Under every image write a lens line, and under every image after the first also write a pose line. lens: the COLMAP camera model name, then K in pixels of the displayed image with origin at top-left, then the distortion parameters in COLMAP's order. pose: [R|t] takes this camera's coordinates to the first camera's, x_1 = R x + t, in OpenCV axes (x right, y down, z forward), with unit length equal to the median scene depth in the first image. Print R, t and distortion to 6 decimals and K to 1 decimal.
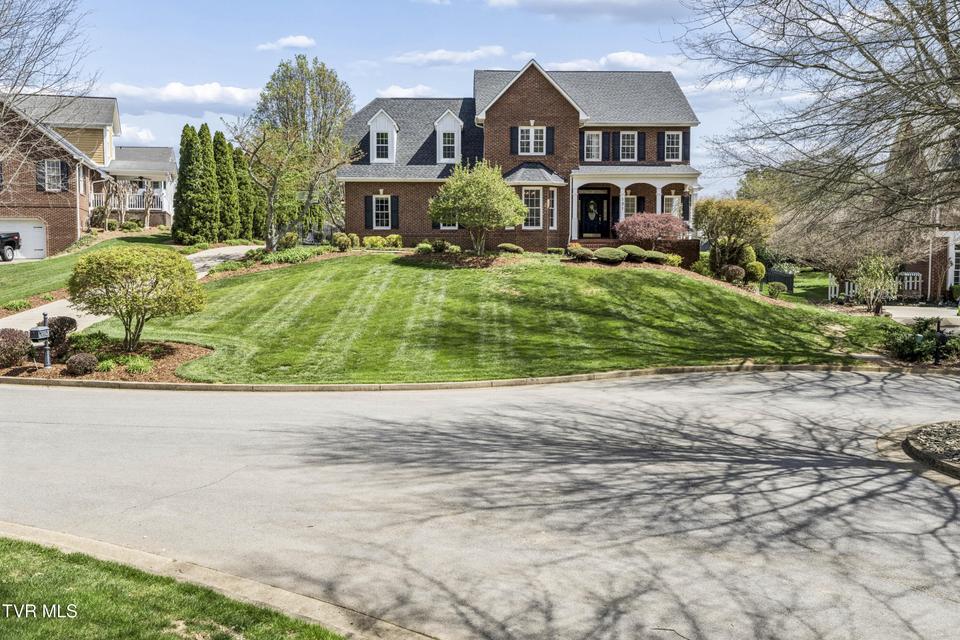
lens RADIAL K [[858.9, 0, 480.0], [0, 858.9, 320.0], [0, 0, 1]] dist [-0.000618, -0.000084]
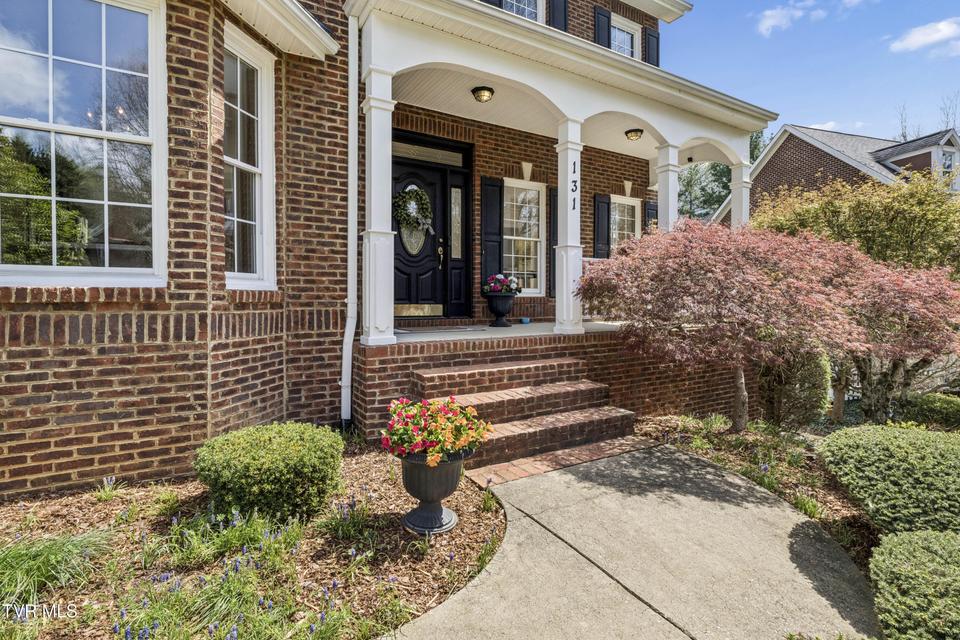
lens RADIAL K [[468.9, 0, 480.0], [0, 468.9, 320.0], [0, 0, 1]] dist [-0.000270, -0.000026]
pose [[0.876143, -0.010972, 0.481926, 0.079350], [0.014524, 0.999888, -0.003641, -0.098077], [-0.481832, 0.010189, 0.876204, 0.892876]]
